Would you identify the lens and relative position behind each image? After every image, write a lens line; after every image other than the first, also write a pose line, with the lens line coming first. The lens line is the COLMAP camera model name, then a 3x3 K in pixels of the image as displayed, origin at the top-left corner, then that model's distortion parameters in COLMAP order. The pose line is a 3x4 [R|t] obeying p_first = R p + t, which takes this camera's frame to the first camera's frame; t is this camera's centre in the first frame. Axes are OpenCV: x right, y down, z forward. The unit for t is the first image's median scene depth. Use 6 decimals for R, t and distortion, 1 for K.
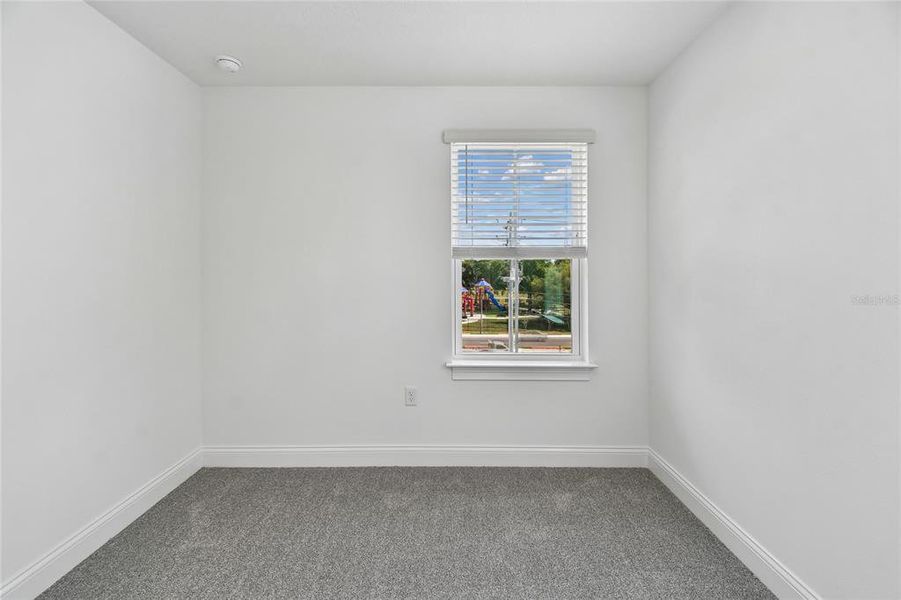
lens RADIAL K [[403.4, 0, 450.5], [0, 403.4, 275.1], [0, 0, 1]] dist [-0.001260, 0.000031]
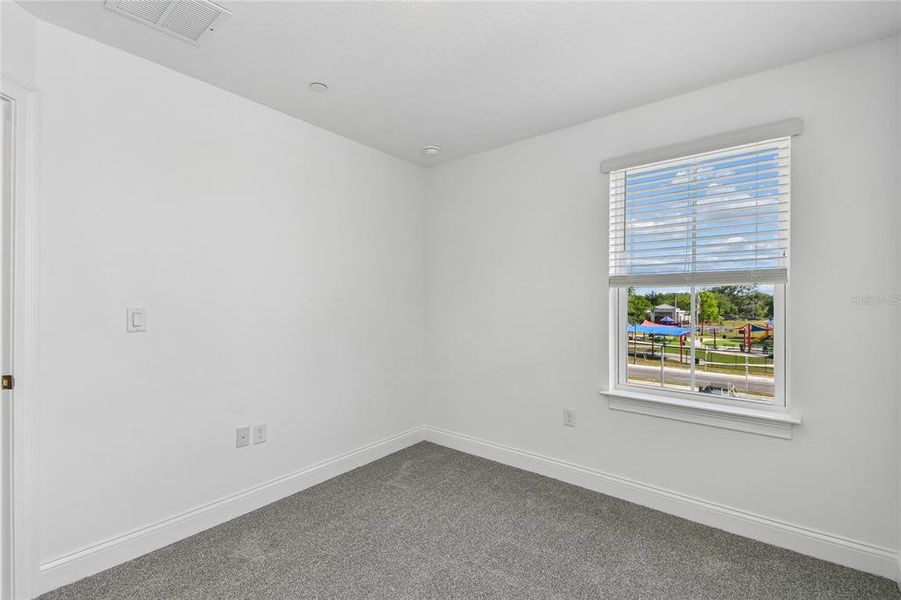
lens RADIAL K [[387.5, 0, 448.2], [0, 387.5, 302.5], [0, 0, 1]] dist [0.000522, -0.000629]
pose [[0.780358, 0.001968, -0.625330, 0.292045], [-0.004138, 0.999989, -0.002017, 0.000312], [0.625320, 0.004161, 0.780357, -0.001764]]
